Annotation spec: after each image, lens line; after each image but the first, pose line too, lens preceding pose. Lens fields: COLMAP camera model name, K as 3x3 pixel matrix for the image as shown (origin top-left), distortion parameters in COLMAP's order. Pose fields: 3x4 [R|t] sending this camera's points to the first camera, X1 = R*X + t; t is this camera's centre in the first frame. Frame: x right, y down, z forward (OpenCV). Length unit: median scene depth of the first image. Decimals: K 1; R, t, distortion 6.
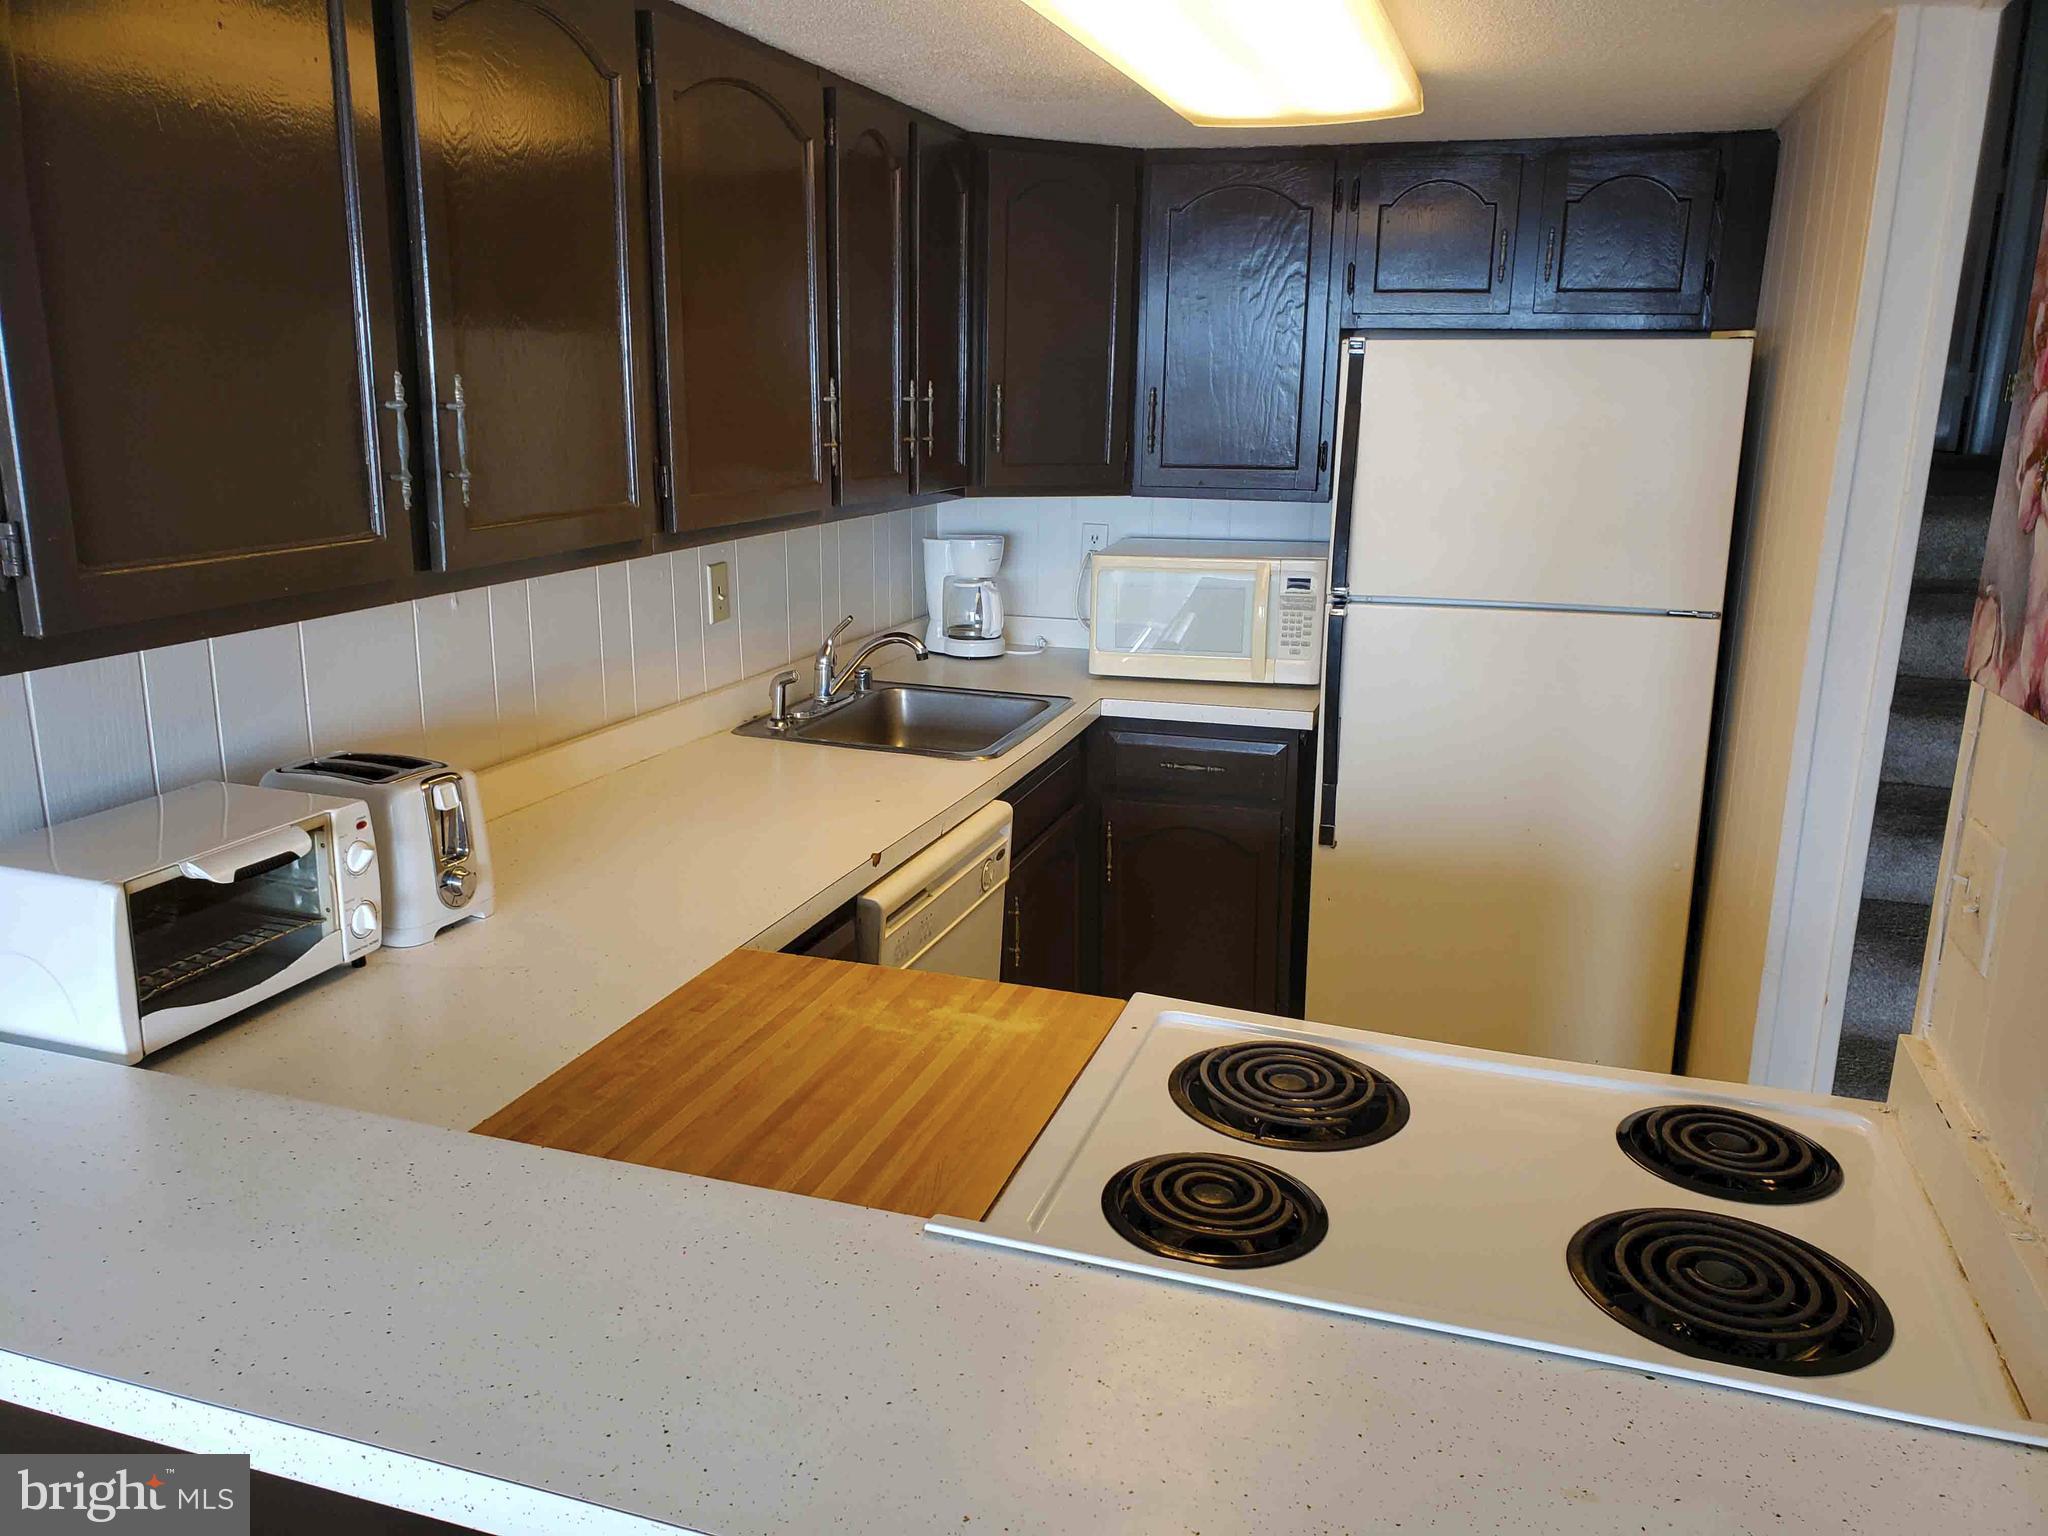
lens RADIAL K [[1619.2, 0, 1020.1], [0, 1619.2, 762.0], [0, 0, 1]] dist [0.078395, -0.101586]
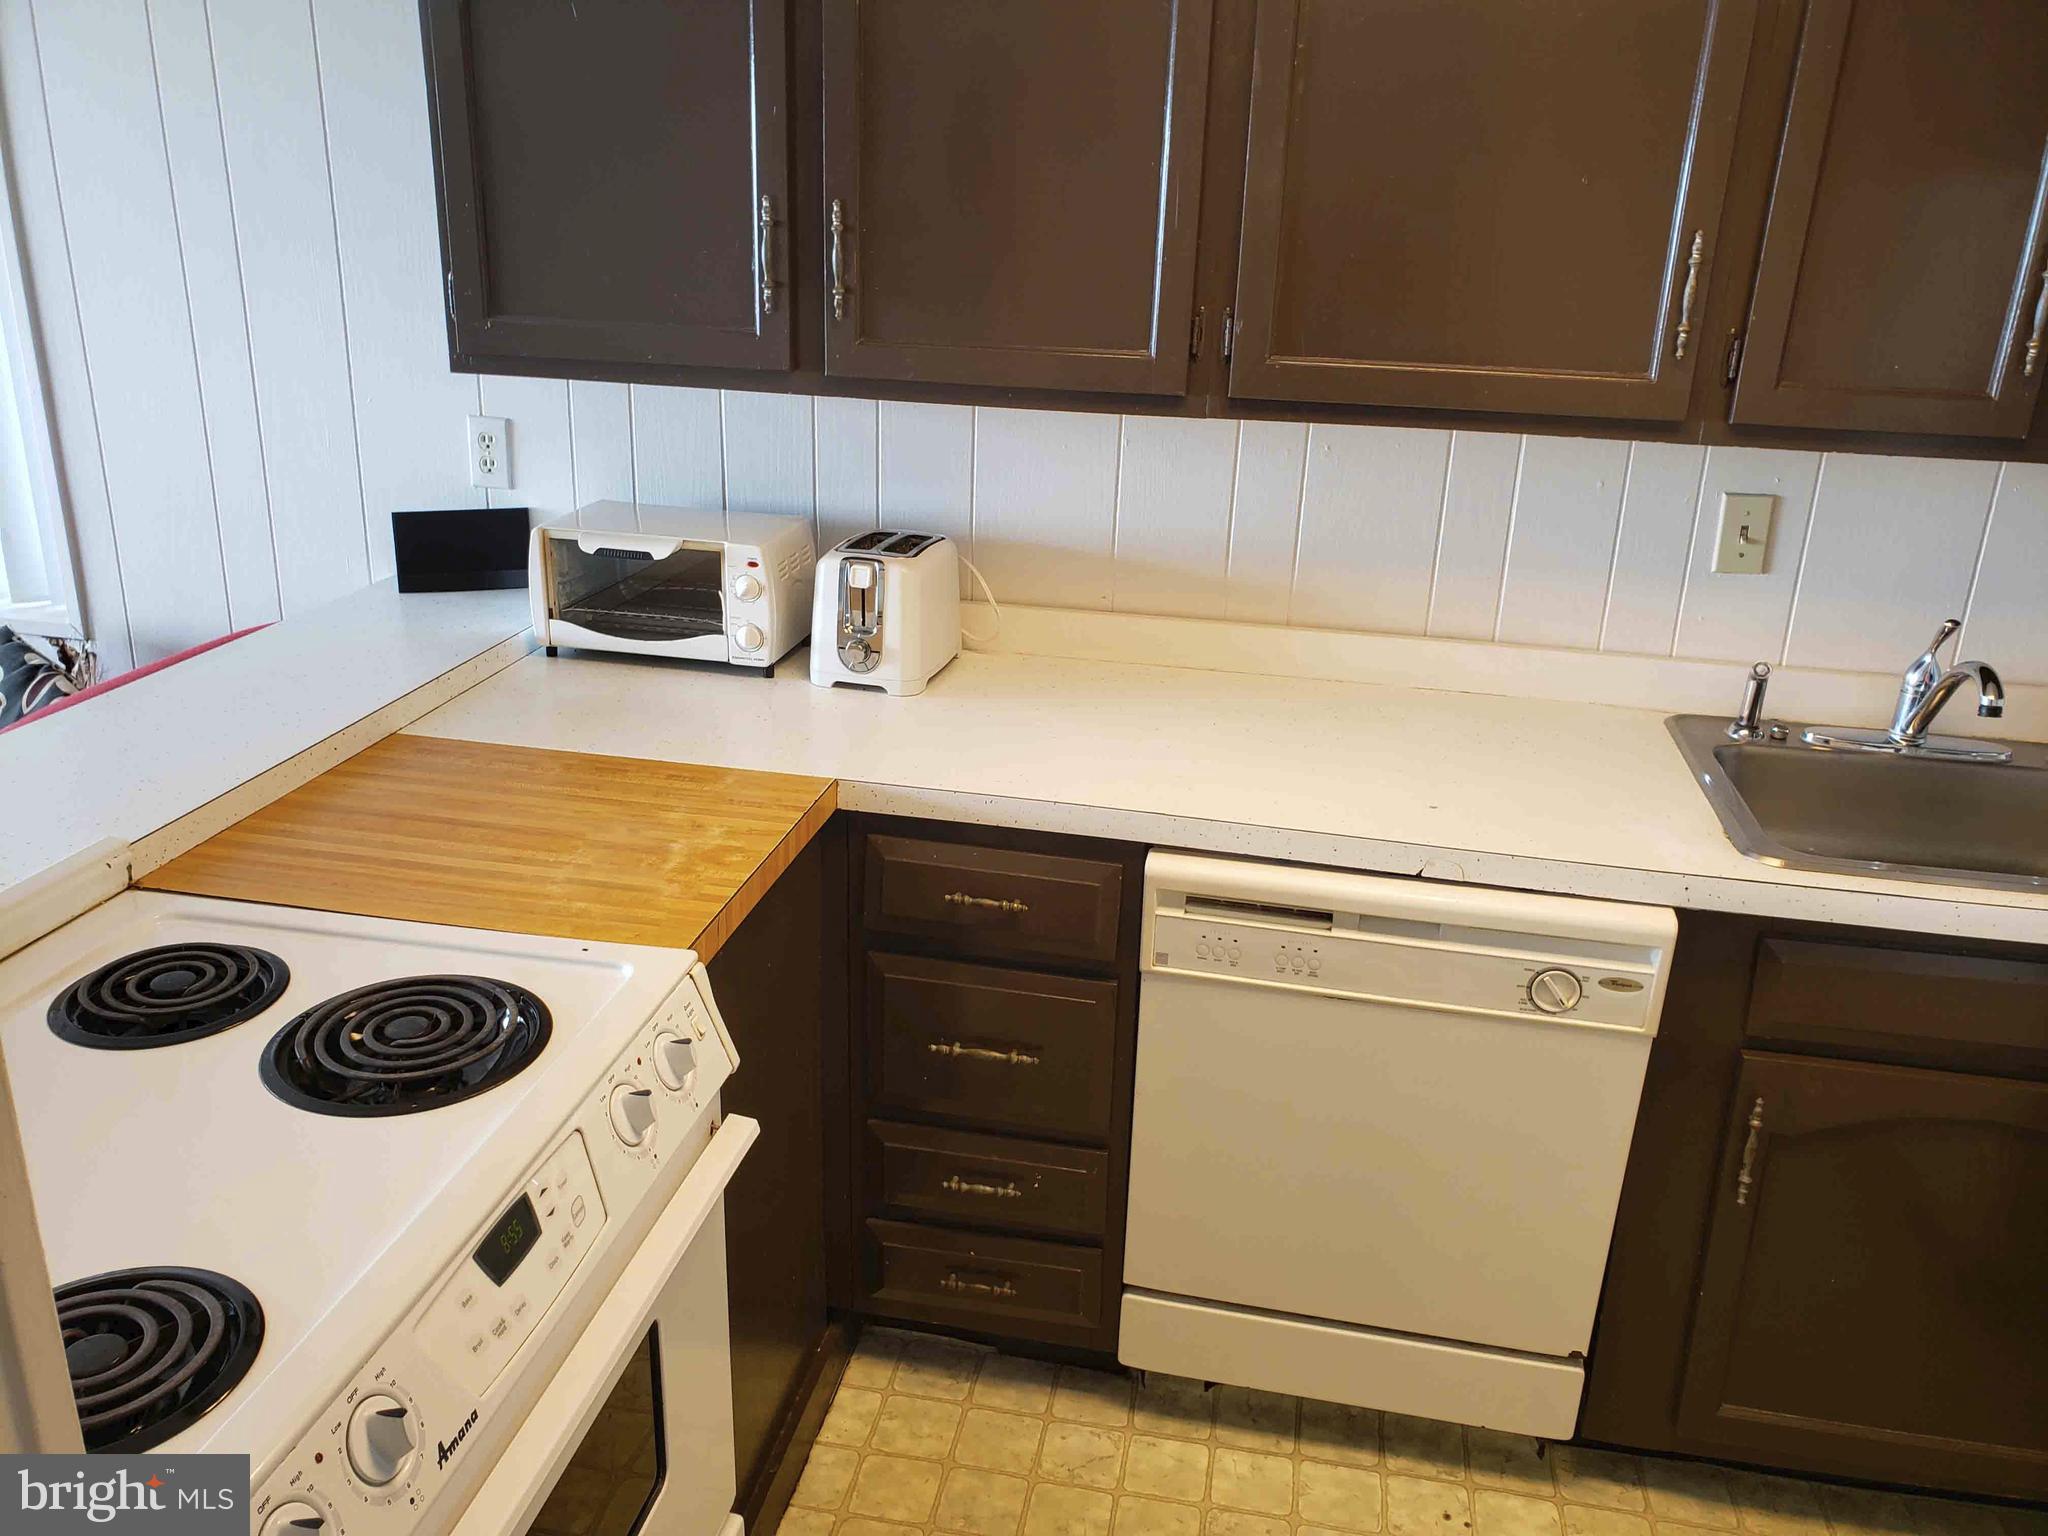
lens RADIAL K [[1619.2, 0, 1015.4], [0, 1619.2, 756.2], [0, 0, 1]] dist [0.078395, -0.101586]
pose [[0.106451, 0.317529, -0.942255, 0.491849], [-0.256054, 0.924433, 0.282595, -0.133832], [0.960783, 0.211186, 0.179711, 0.570985]]
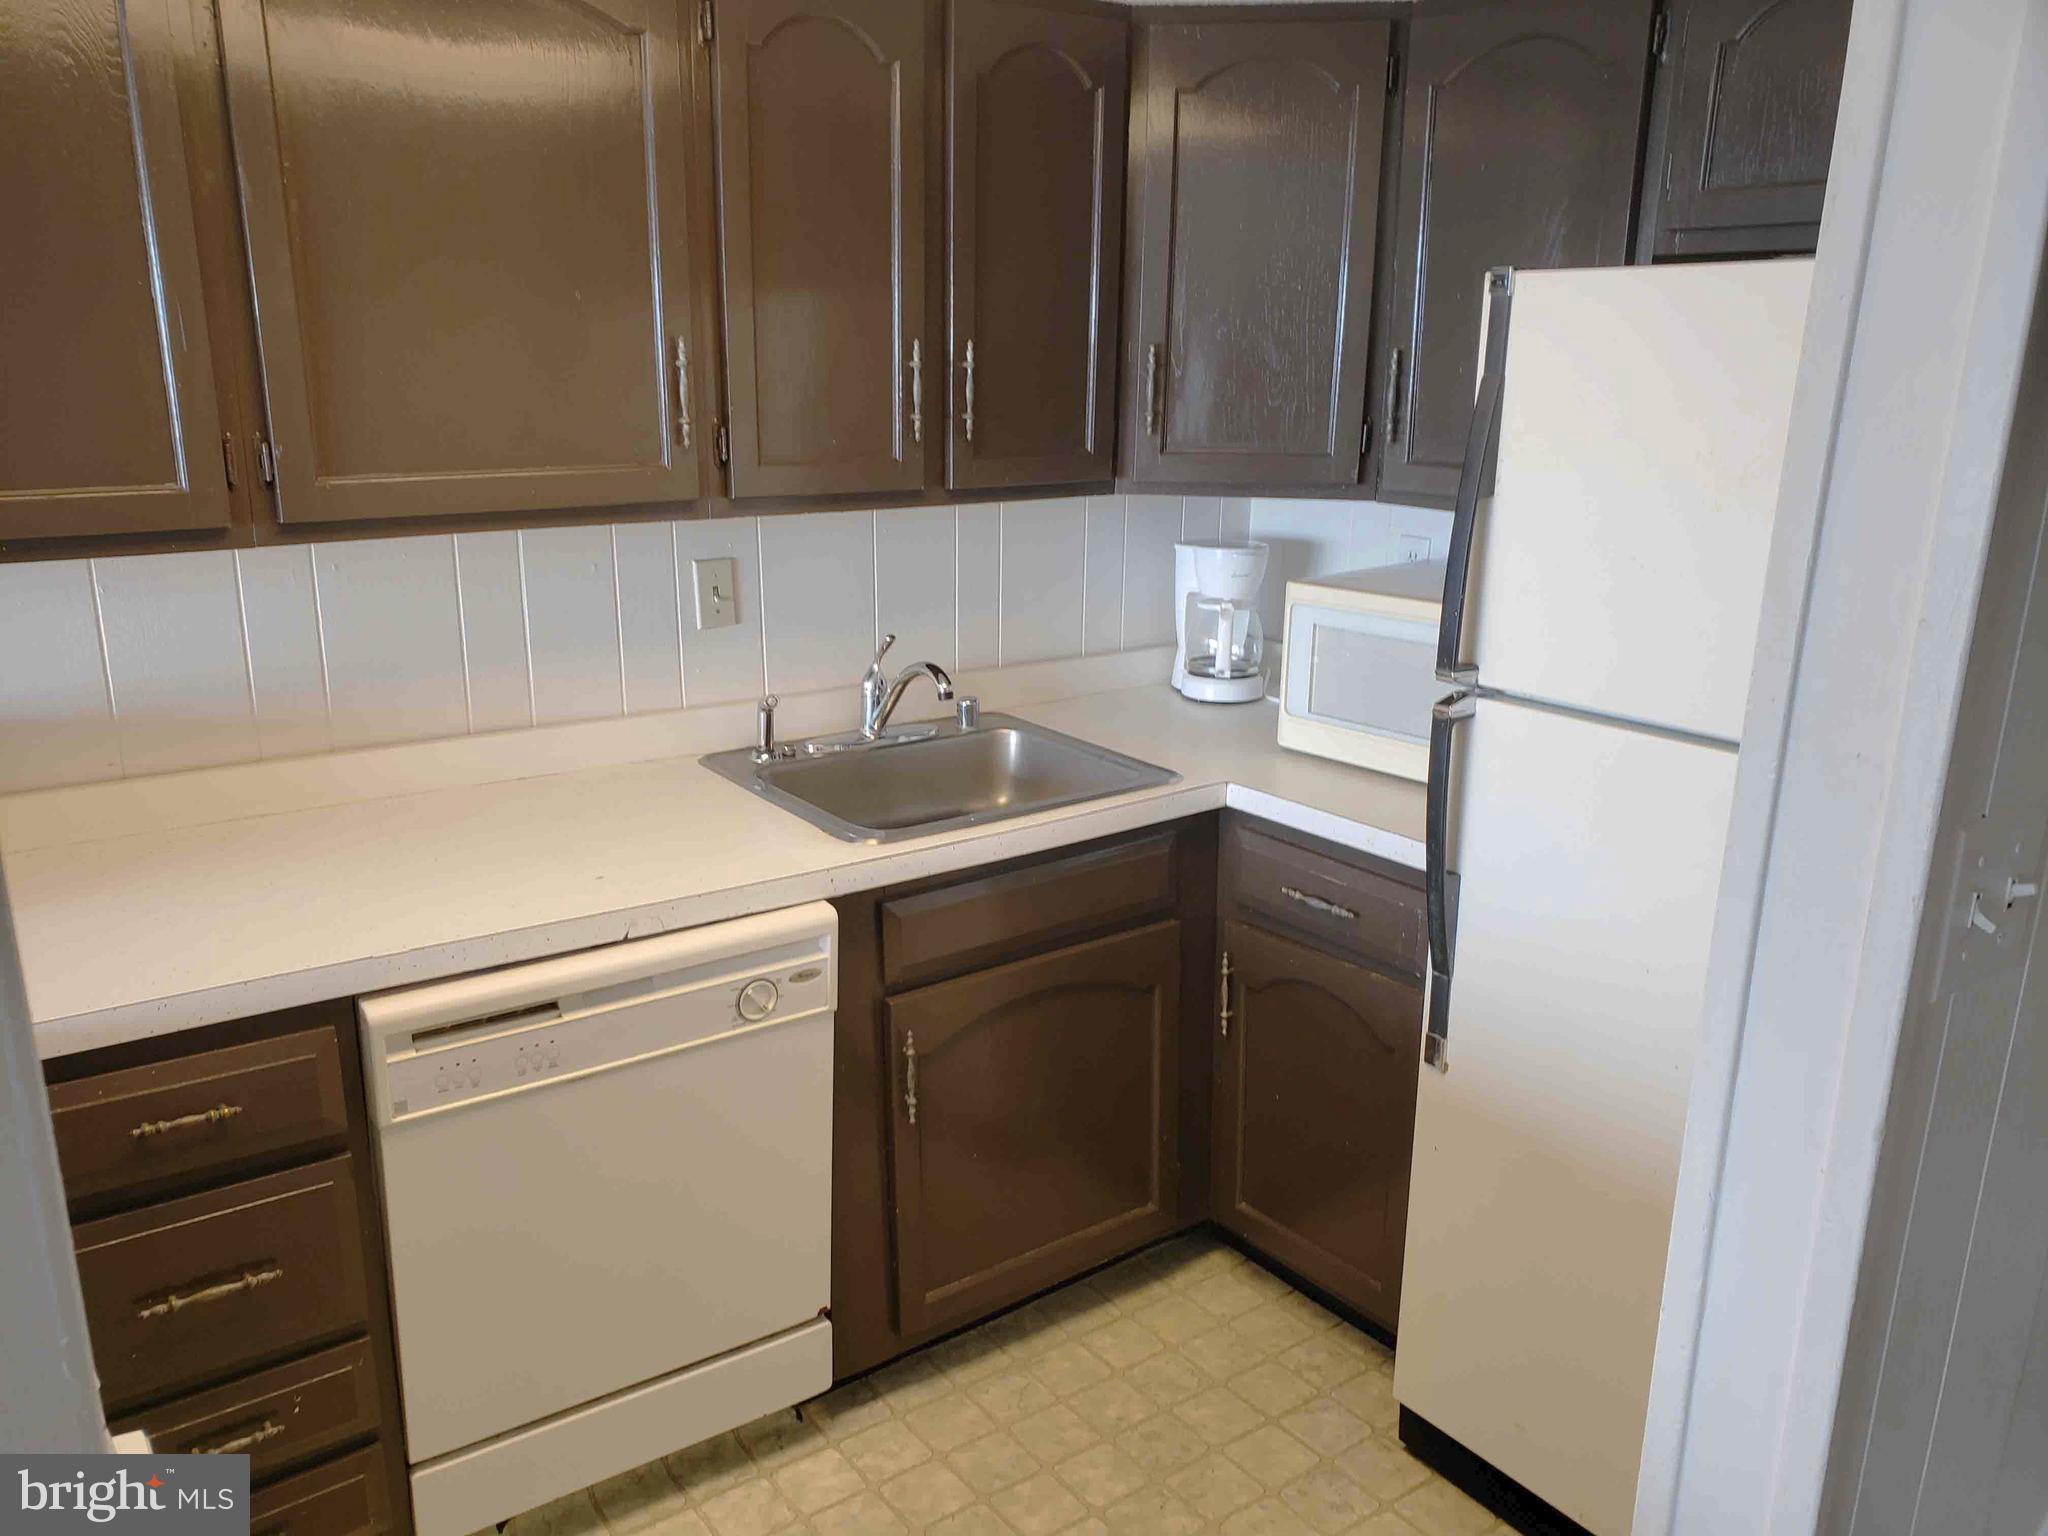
lens RADIAL K [[1619.2, 0, 1004.0], [0, 1619.2, 766.1], [0, 0, 1]] dist [0.078395, -0.101586]
pose [[0.794185, 0.151940, -0.588375, 0.440976], [-0.135057, 0.988154, 0.072878, -0.095767], [0.592478, 0.021586, 0.805297, 0.402281]]
